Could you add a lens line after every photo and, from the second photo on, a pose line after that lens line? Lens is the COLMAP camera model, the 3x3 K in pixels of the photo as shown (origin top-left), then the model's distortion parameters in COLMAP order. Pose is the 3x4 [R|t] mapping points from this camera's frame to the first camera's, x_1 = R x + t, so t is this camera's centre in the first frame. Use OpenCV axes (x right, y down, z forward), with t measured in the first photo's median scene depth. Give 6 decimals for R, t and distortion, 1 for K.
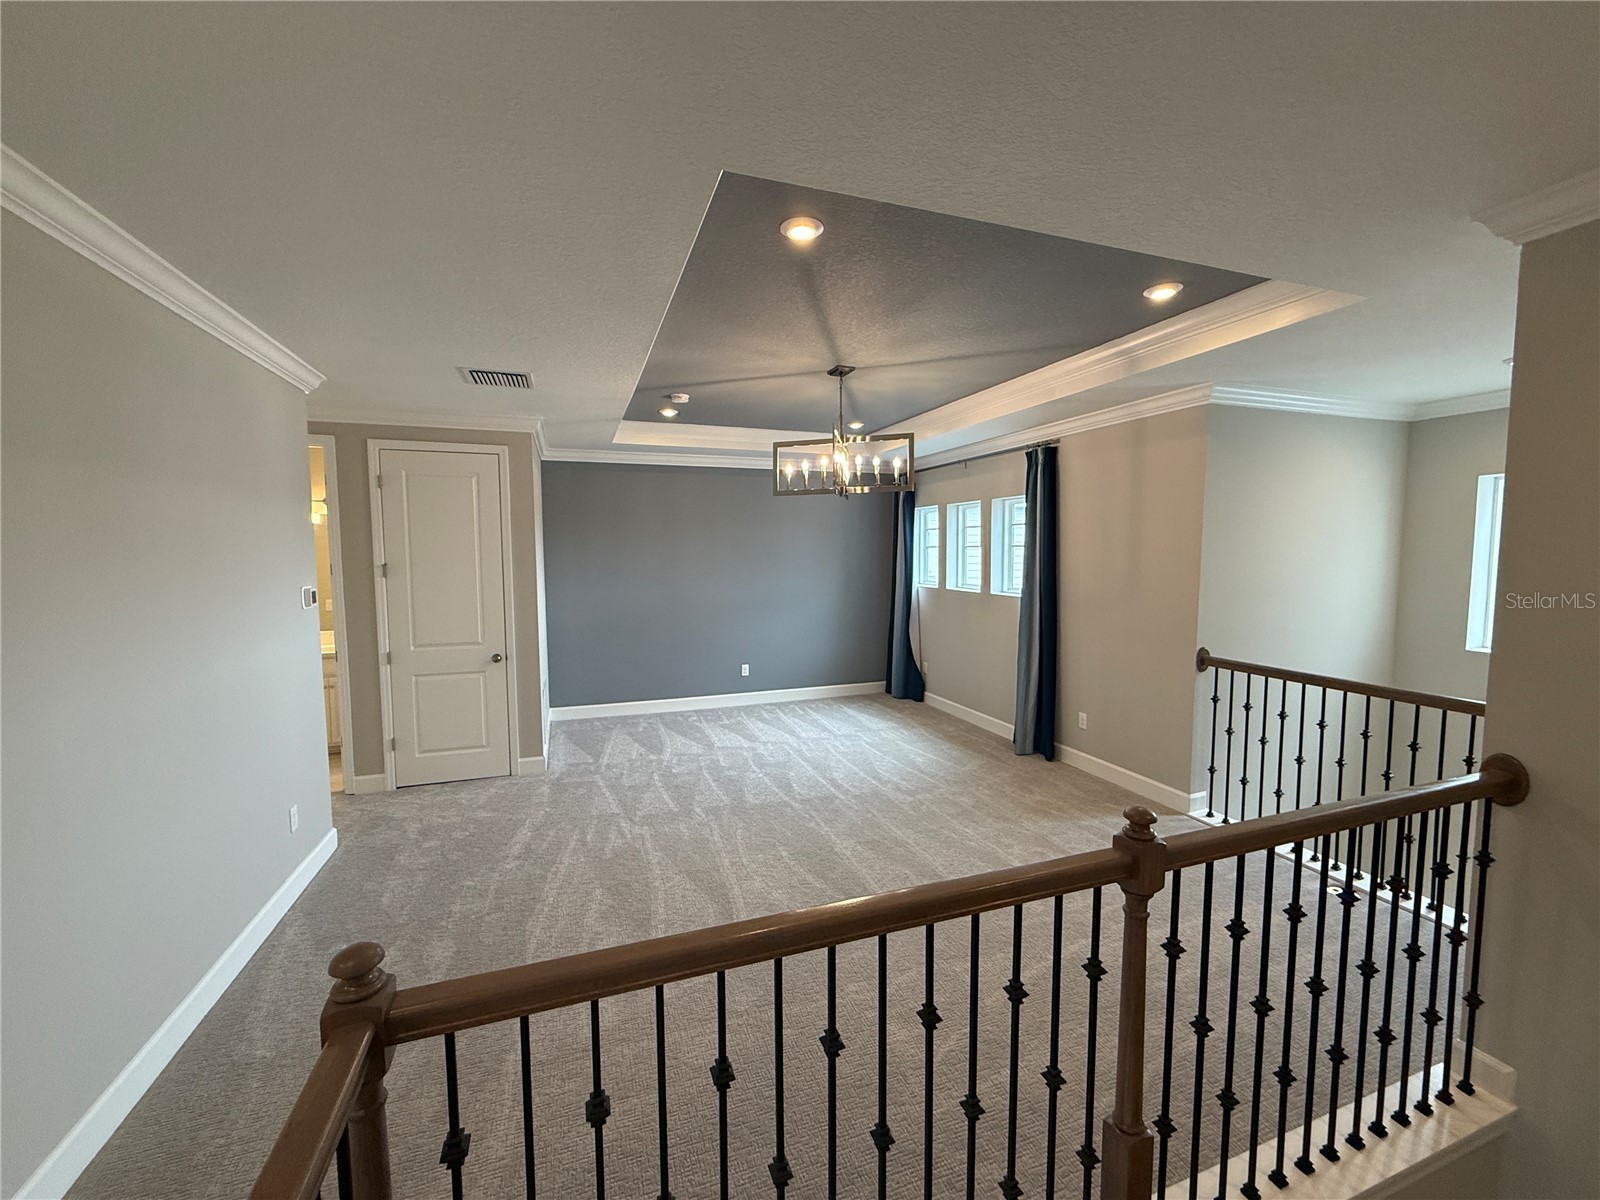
lens RADIAL K [[637.3, 0, 800.0], [0, 637.3, 600.0], [0, 0, 1]] dist [0.001771, 0.000227]
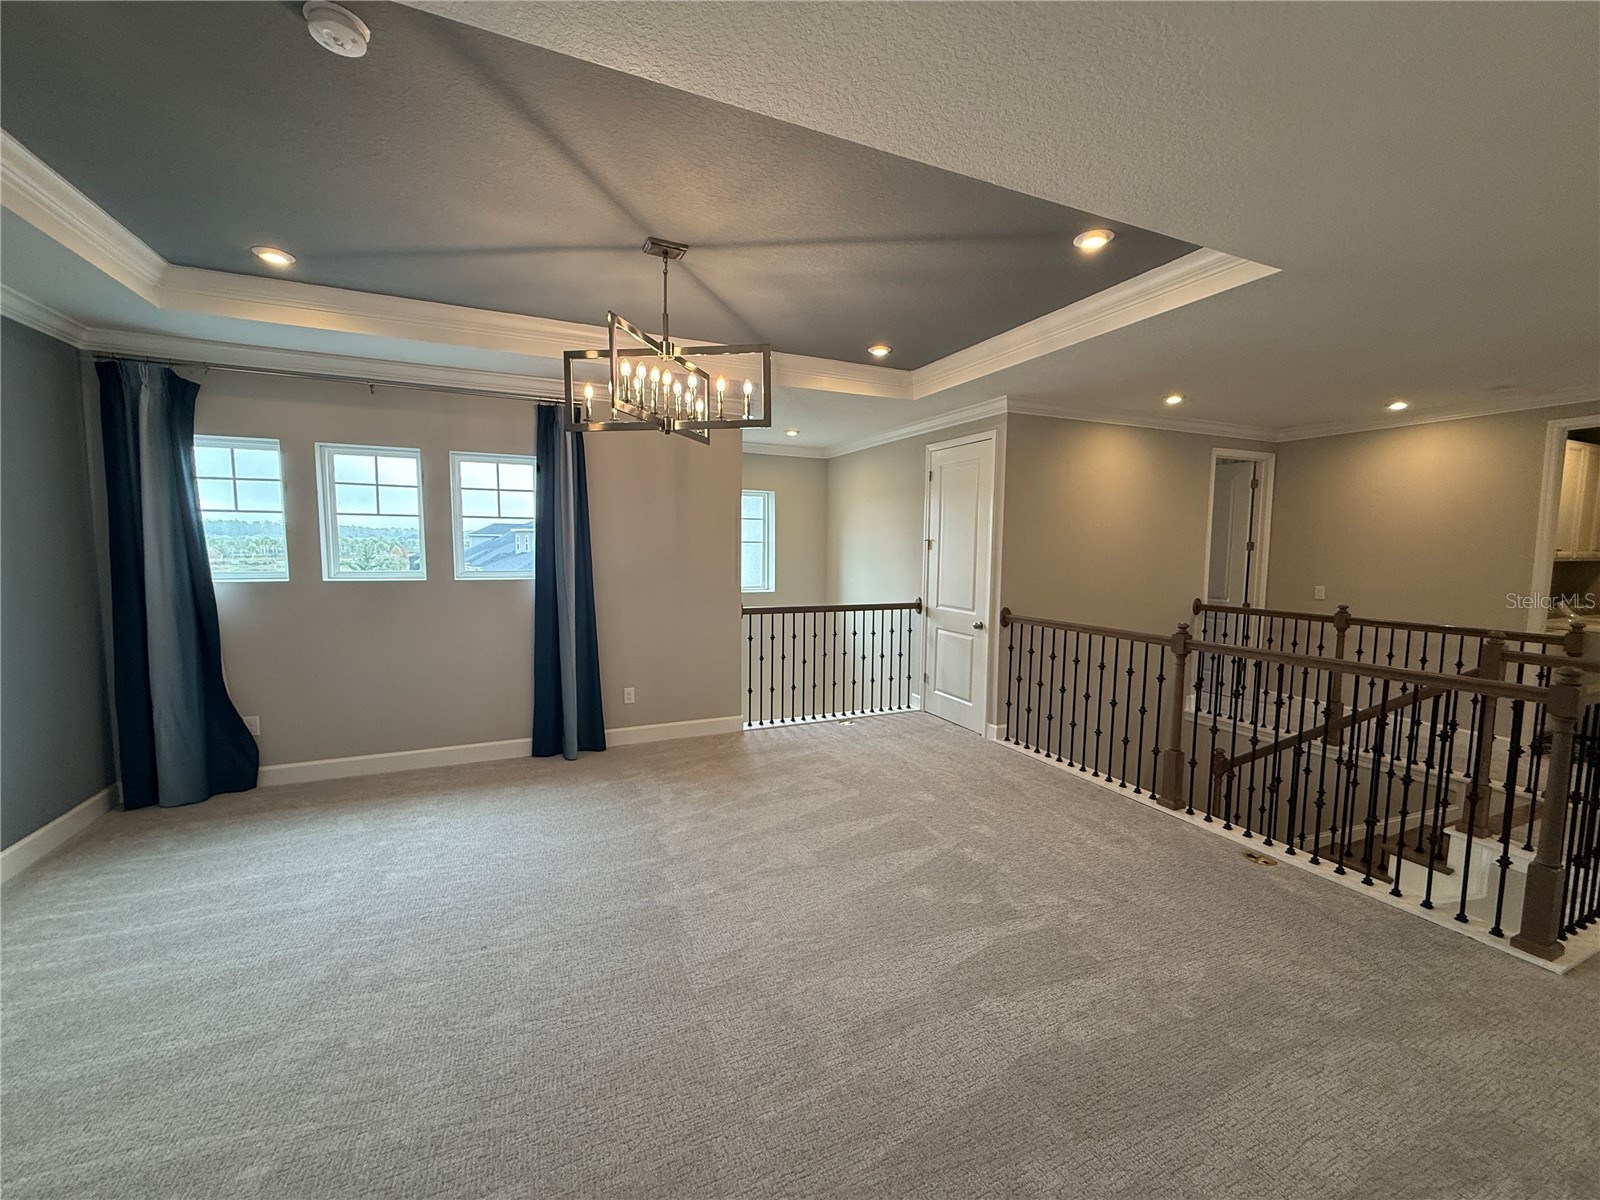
lens RADIAL K [[637.3, 0, 800.0], [0, 637.3, 600.0], [0, 0, 1]] dist [0.001771, 0.000227]
pose [[-0.071965, -0.081658, 0.994059, -0.505011], [0.068341, 0.993897, 0.086592, -0.025695], [-0.995063, 0.074167, -0.065945, 0.712202]]
